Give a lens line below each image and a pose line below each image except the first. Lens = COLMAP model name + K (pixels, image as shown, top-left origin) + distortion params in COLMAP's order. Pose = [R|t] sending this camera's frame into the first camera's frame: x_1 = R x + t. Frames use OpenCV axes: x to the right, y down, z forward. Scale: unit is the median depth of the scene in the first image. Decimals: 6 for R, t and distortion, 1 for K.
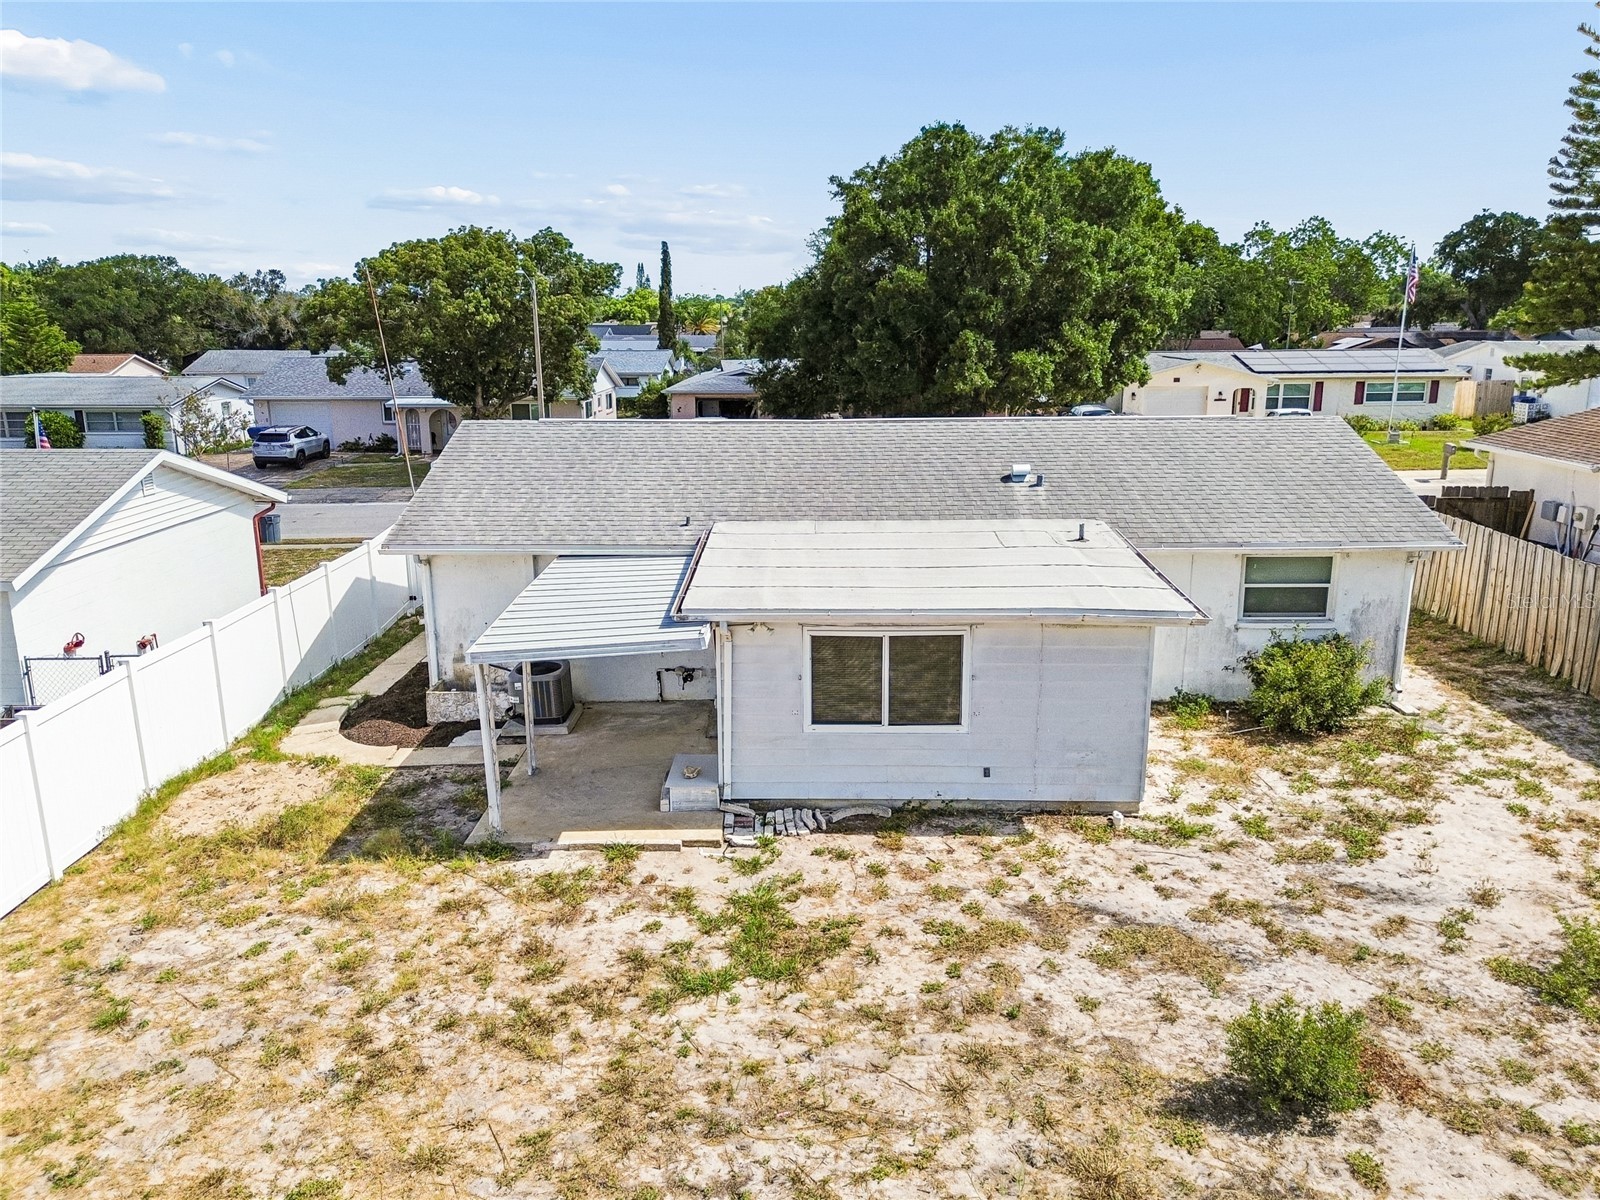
lens RADIAL K [[1146.9, 0, 801.1], [0, 1146.9, 580.7], [0, 0, 1]] dist [0.058801, -0.052272]
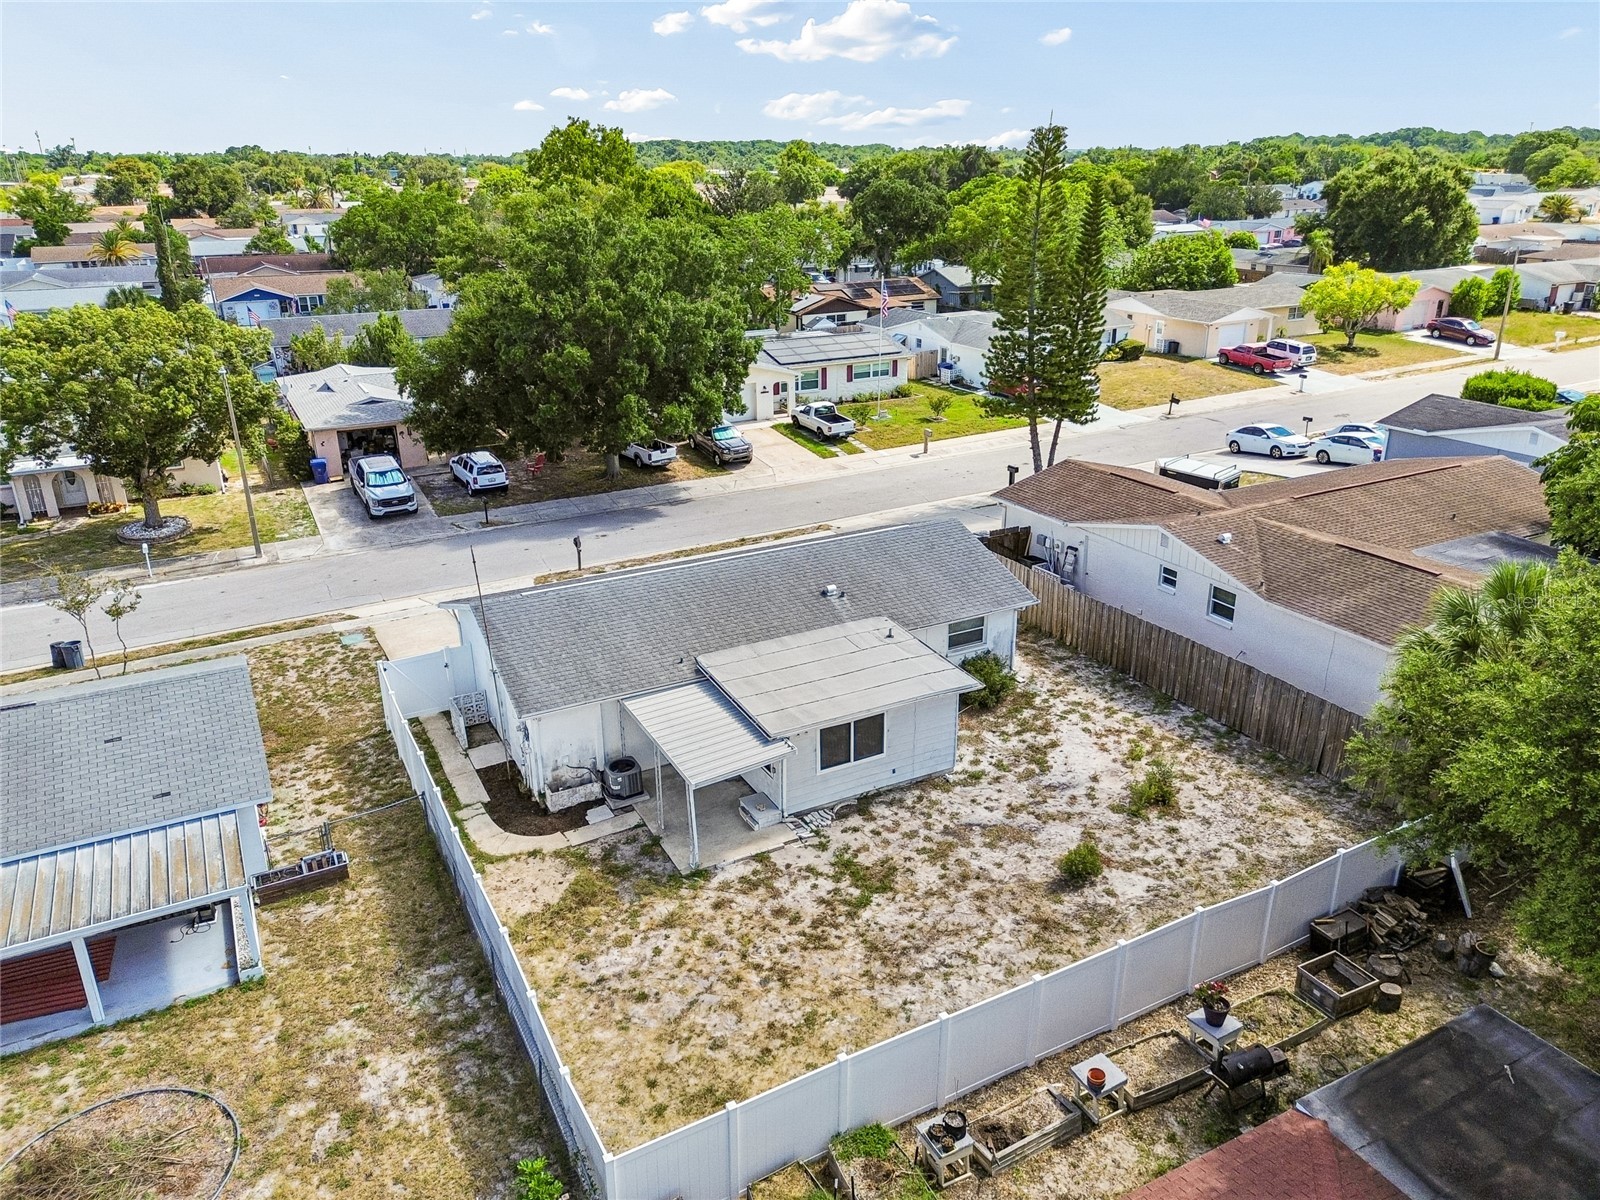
lens RADIAL K [[1138.1, 0, 804.0], [0, 1138.1, 609.6], [0, 0, 1]] dist [0.074253, -0.071964]
pose [[0.875618, -0.181201, 0.447728, -0.878164], [0.115275, 0.978574, 0.170599, -0.506313], [-0.469048, -0.097768, 0.877745, -0.731877]]
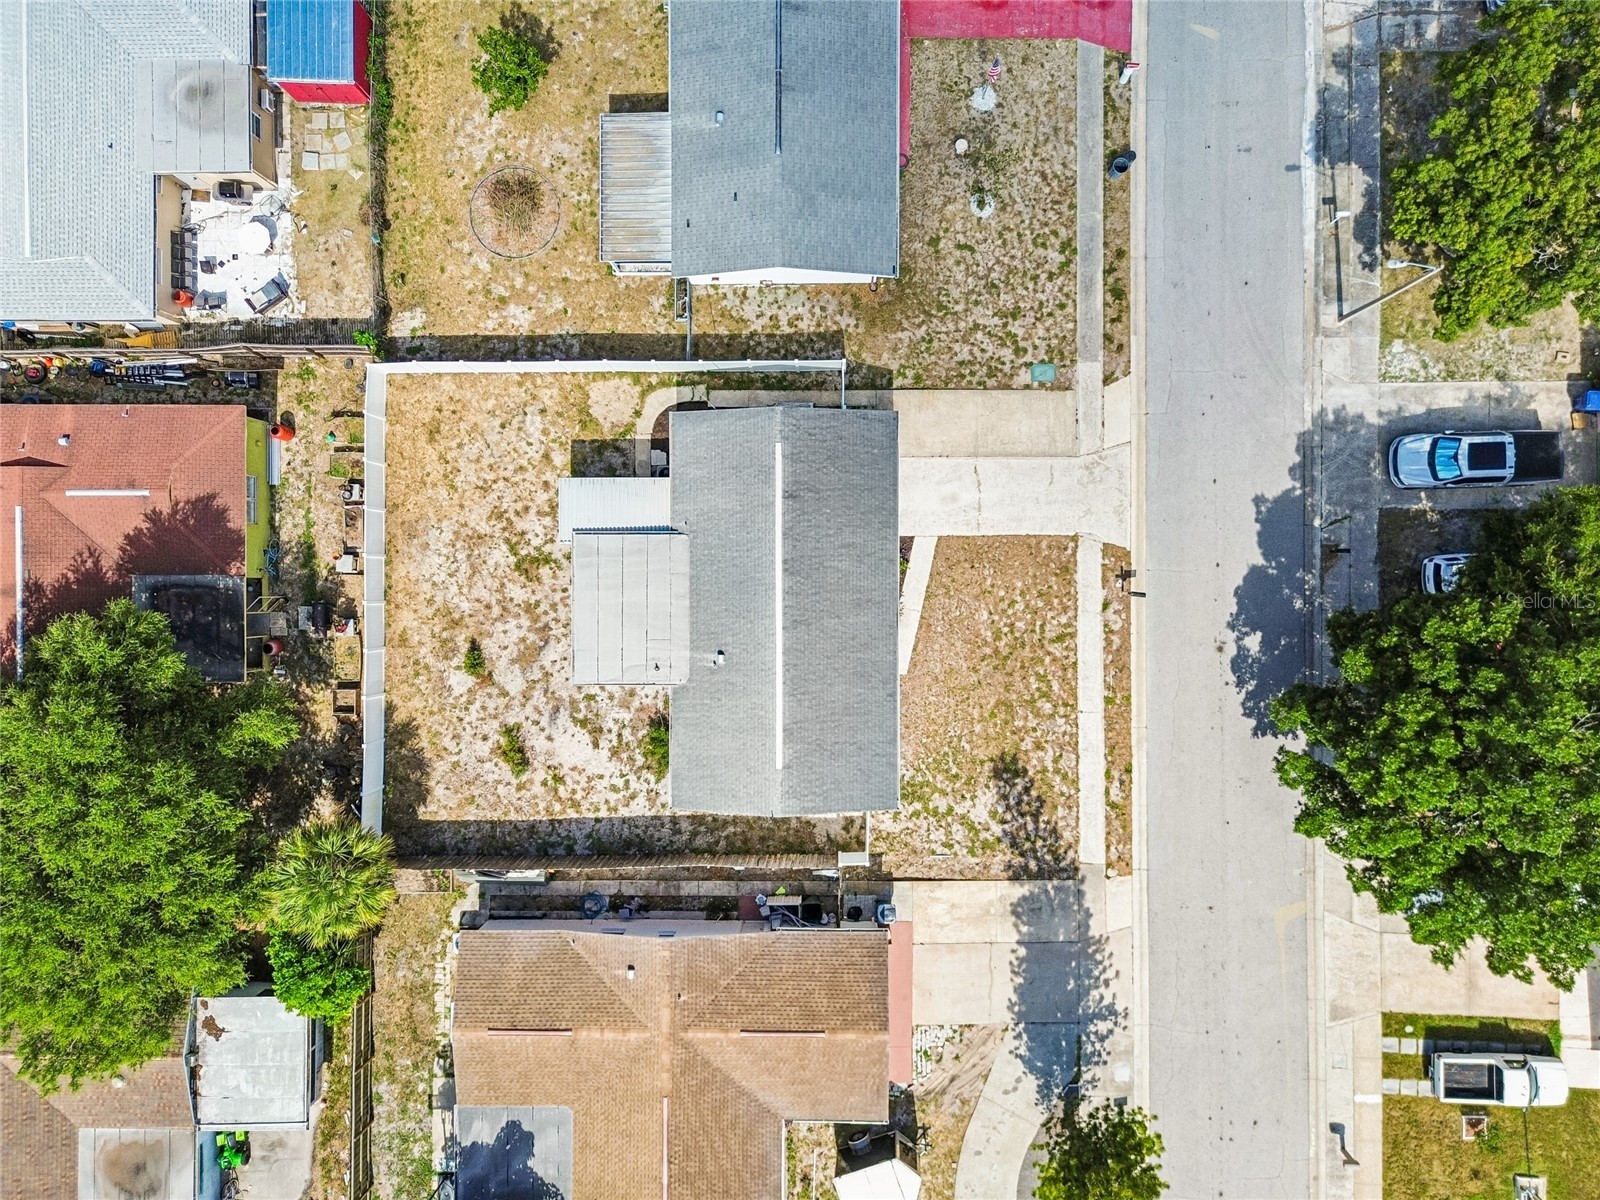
lens RADIAL K [[1141.4, 0, 800.8], [0, 1141.4, 598.6], [0, 0, 1]] dist [0.070938, -0.074266]
pose [[0.013918, 0.999881, 0.006671, 0.073533], [-0.193558, -0.003852, 0.981081, -3.375238], [0.980990, -0.014946, 0.193481, 0.965659]]
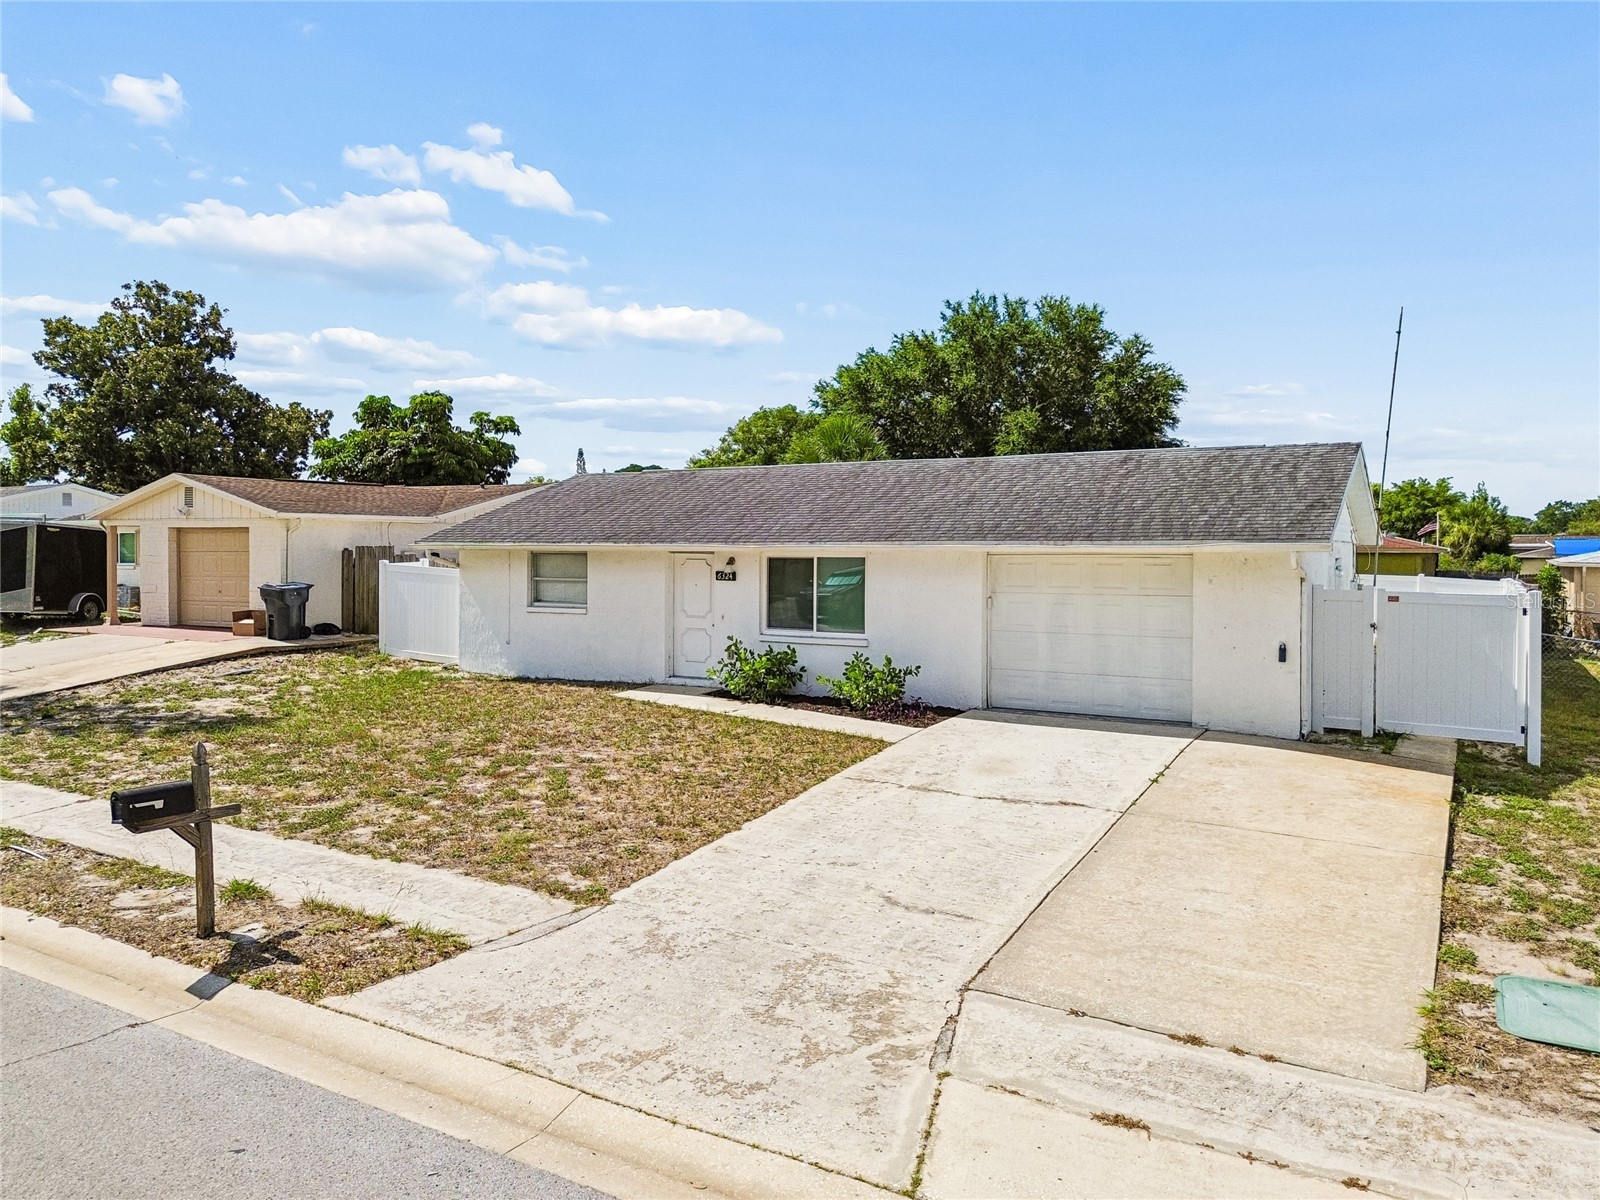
lens RADIAL K [[1138.1, 0, 804.0], [0, 1138.1, 609.6], [0, 0, 1]] dist [0.074253, -0.071964]
pose [[-0.871173, -0.023491, 0.490414, -0.537734], [0.114268, 0.961725, 0.249054, -0.422827], [-0.477494, 0.273008, -0.835144, 2.960613]]
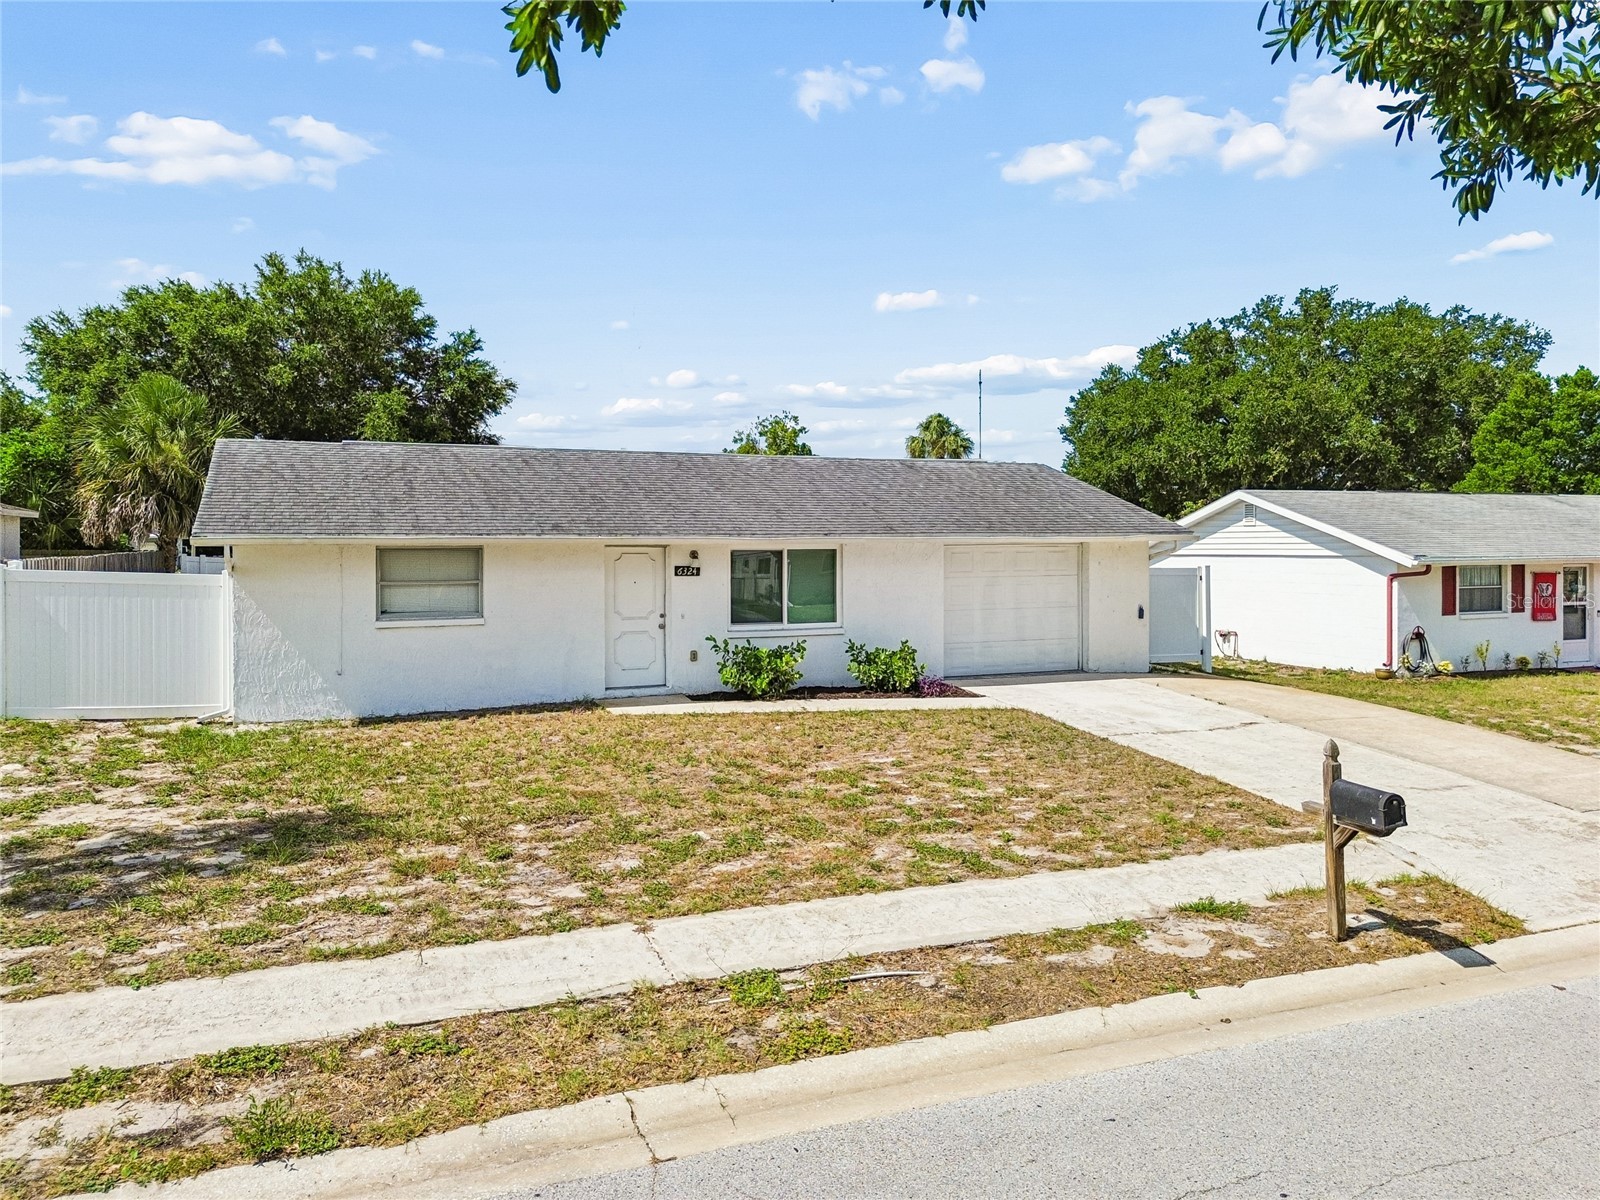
lens RADIAL K [[1141.4, 0, 800.8], [0, 1141.4, 598.6], [0, 0, 1]] dist [0.070938, -0.074266]
pose [[-0.915927, 0.028108, -0.400360, 0.623127], [-0.084081, 0.961969, 0.259895, -0.441254], [0.392439, 0.271707, -0.878730, 3.019105]]
